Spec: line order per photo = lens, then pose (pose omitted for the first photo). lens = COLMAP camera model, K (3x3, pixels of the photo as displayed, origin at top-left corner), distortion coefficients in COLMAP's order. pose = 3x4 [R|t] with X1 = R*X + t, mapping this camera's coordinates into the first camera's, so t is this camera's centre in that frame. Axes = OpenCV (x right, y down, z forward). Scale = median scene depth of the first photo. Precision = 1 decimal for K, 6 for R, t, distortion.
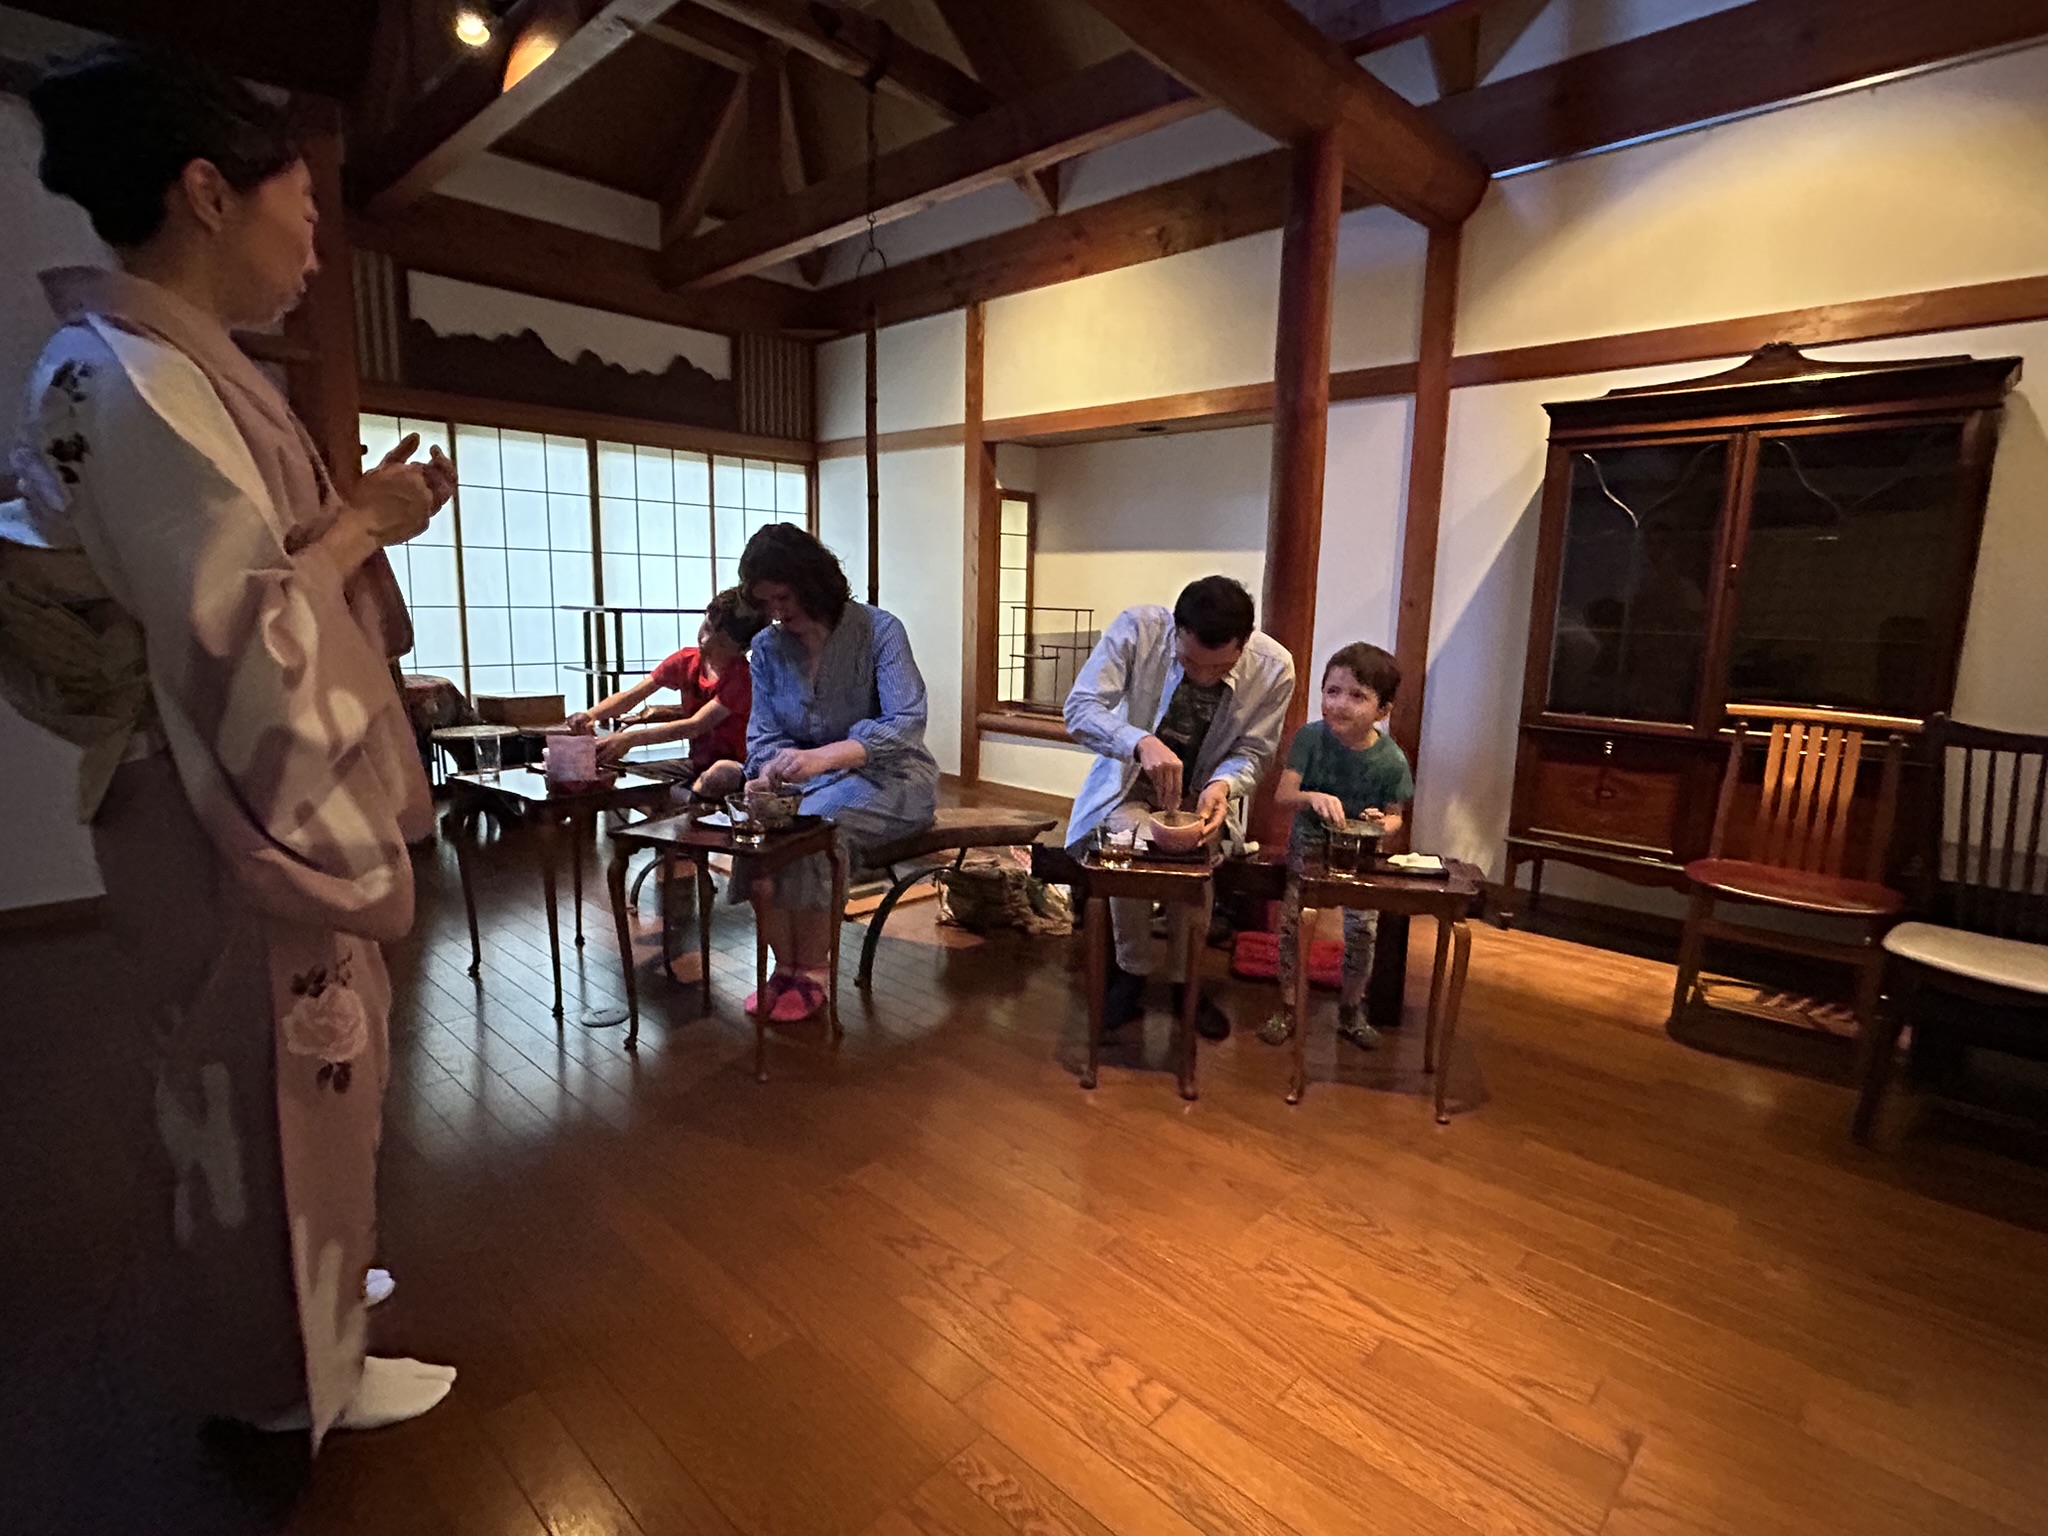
lens RADIAL K [[1023.7, 0, 1024.2], [0, 1023.7, 773.1], [0, 0, 1]] dist [-0.022098, -0.000265]
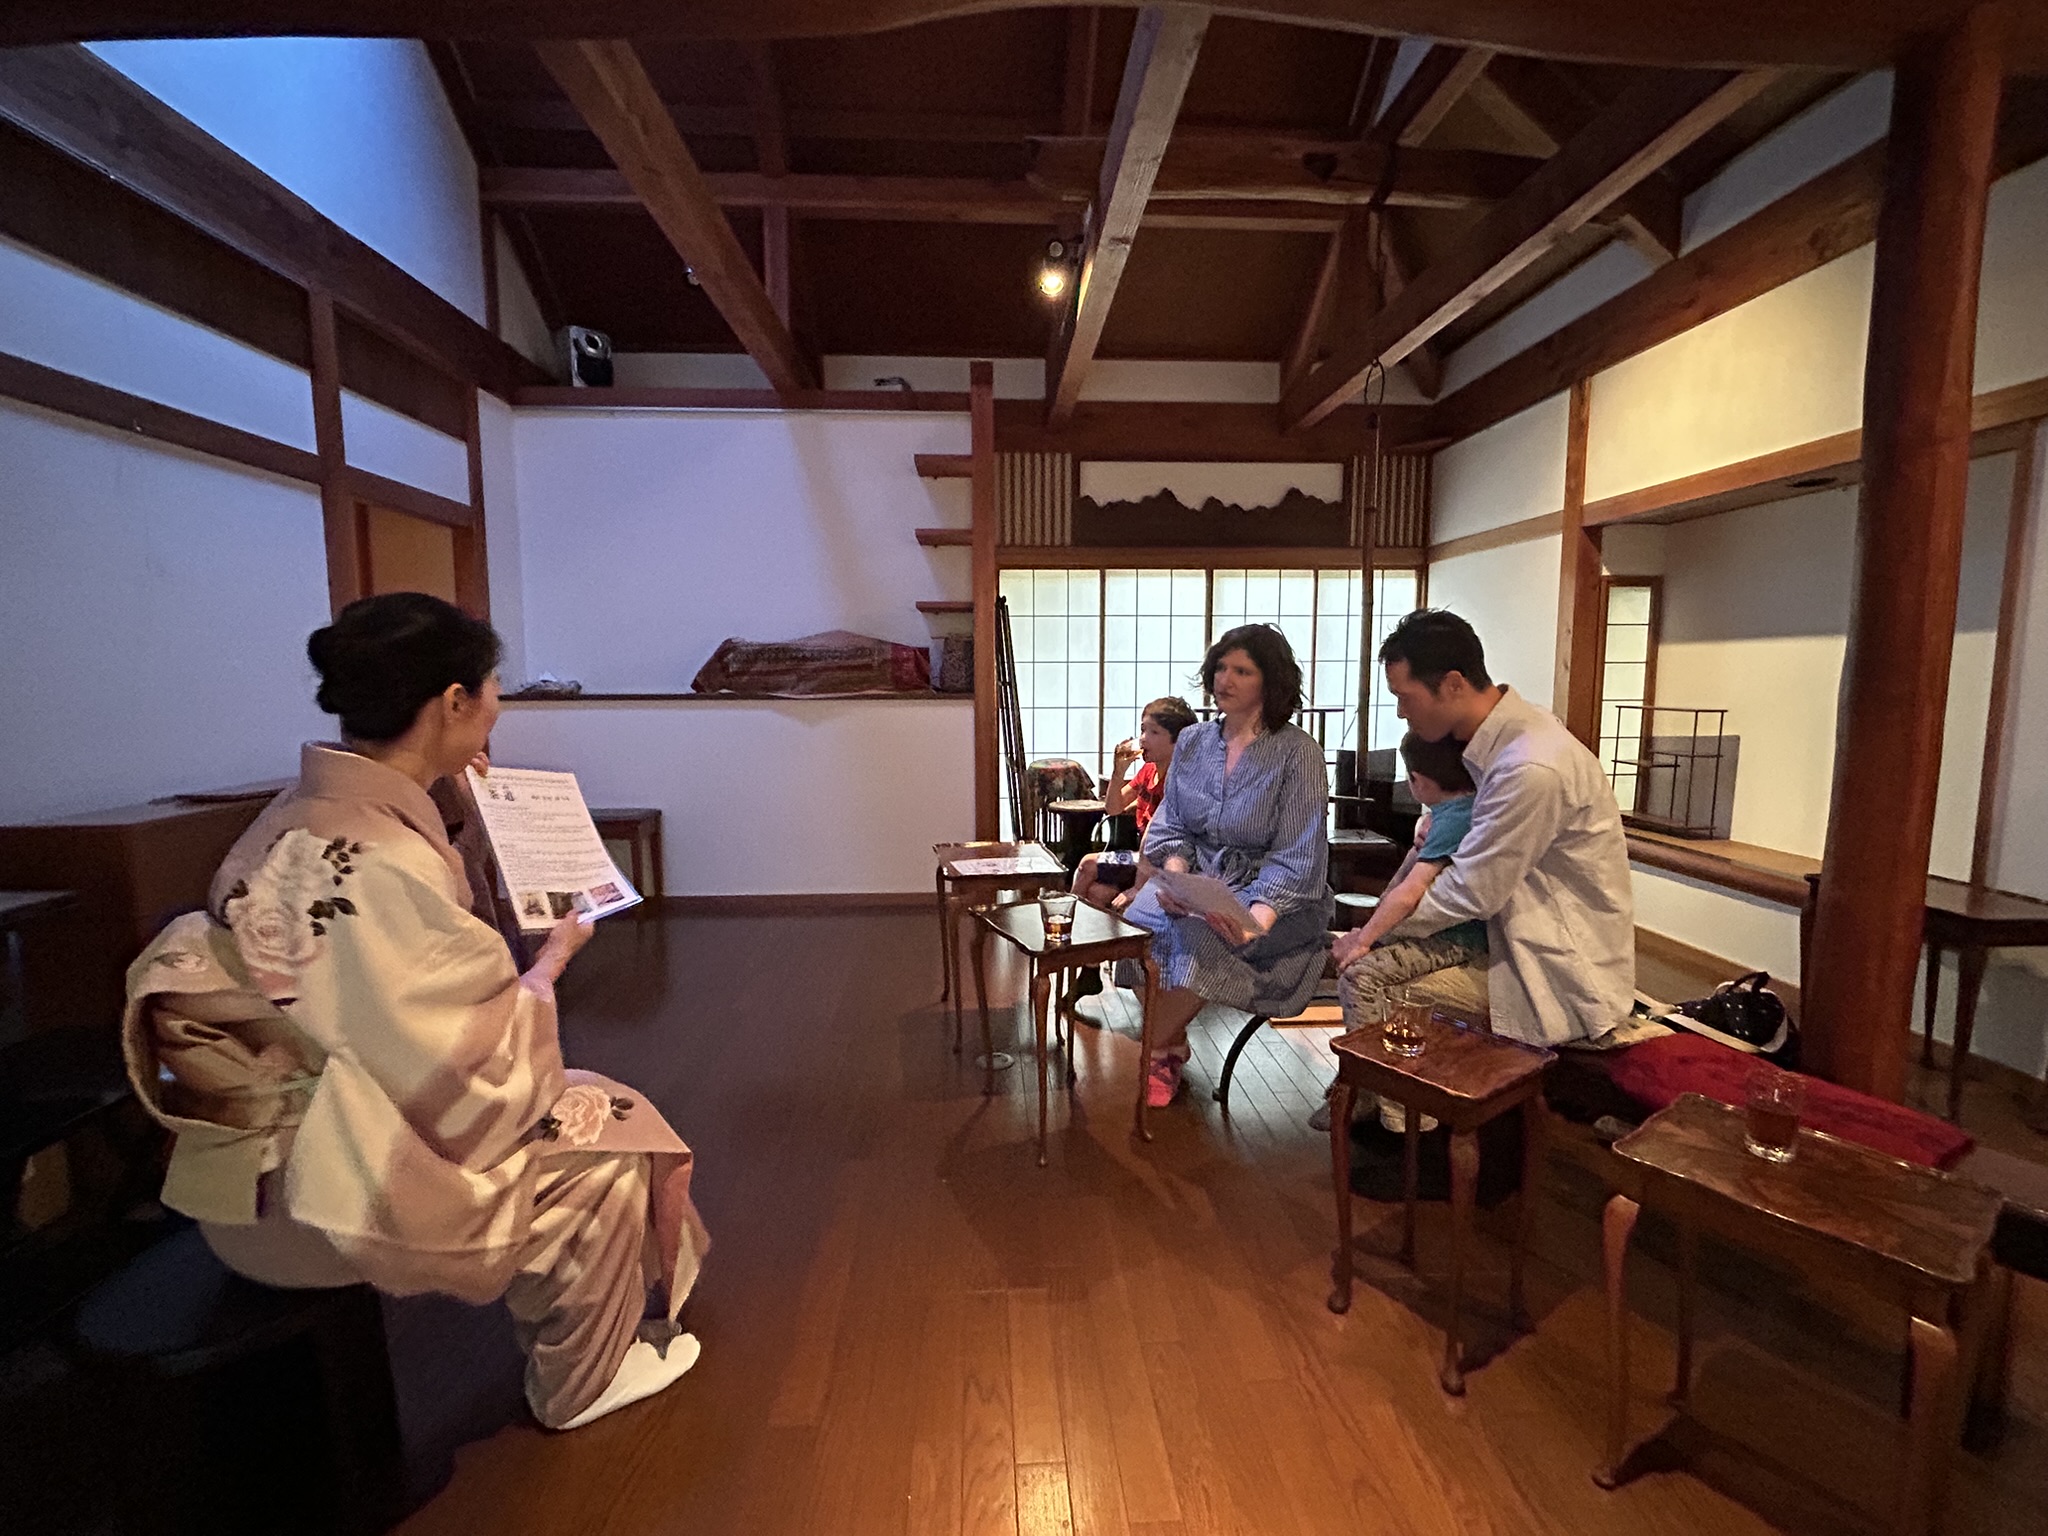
lens RADIAL K [[885.1, 0, 1026.0], [0, 885.1, 760.7], [0, 0, 1]] dist [-0.001328, 0.000327]
pose [[0.728031, 0.041032, -0.684316, 0.145191], [-0.099694, 0.993933, -0.046465, -0.031151], [0.678257, 0.102050, 0.727704, 0.109658]]
